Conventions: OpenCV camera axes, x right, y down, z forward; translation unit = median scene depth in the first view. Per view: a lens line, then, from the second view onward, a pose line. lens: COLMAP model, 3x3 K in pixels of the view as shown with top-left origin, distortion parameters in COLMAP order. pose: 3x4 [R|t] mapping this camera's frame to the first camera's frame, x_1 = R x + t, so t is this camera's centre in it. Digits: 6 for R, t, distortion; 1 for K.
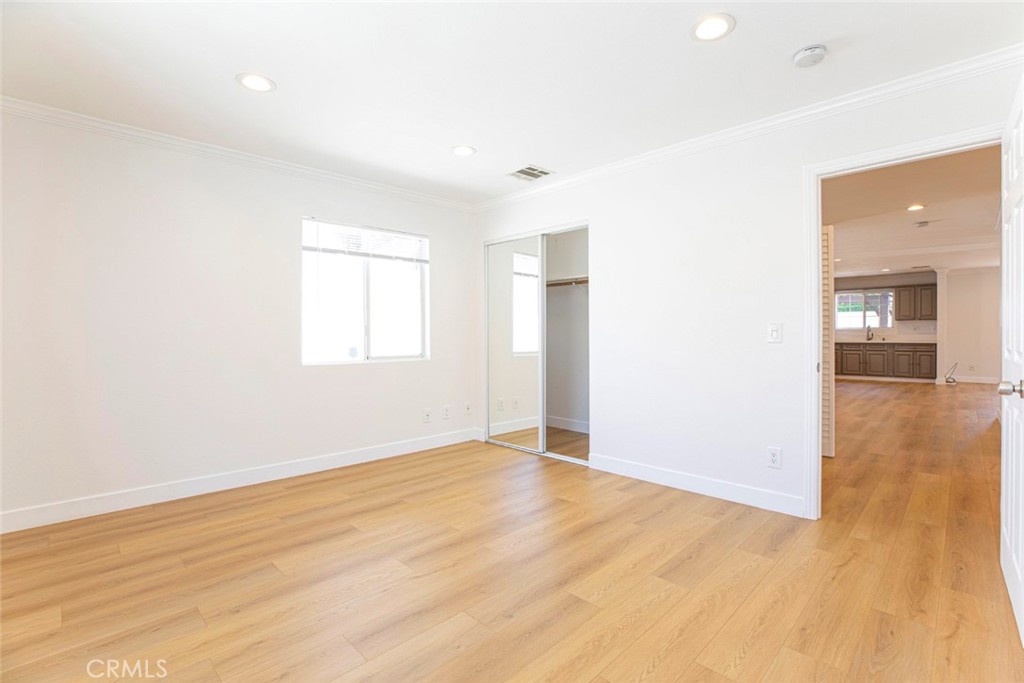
lens RADIAL K [[474.4, 0, 522.3], [0, 474.4, 335.7], [0, 0, 1]] dist [-0.027061, 0.002510]
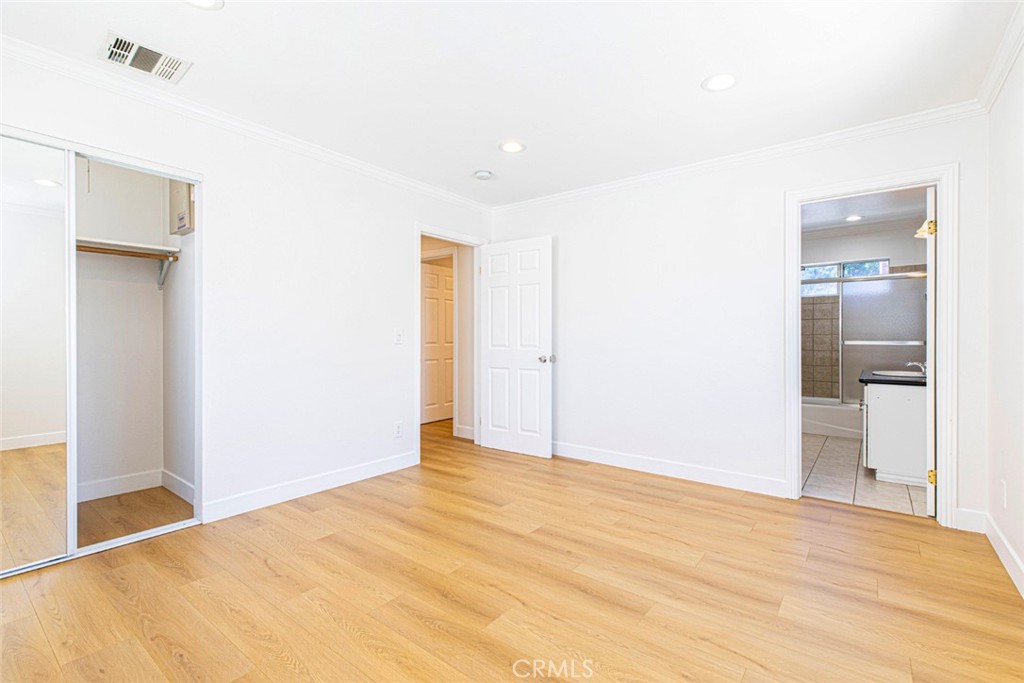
lens RADIAL K [[474.4, 0, 516.9], [0, 474.4, 341.1], [0, 0, 1]] dist [-0.027061, 0.002510]
pose [[-0.137917, -0.001653, 0.990442, -0.827641], [0.011073, 0.999934, 0.003211, 0.010812], [-0.990382, 0.011410, -0.137890, 0.848666]]
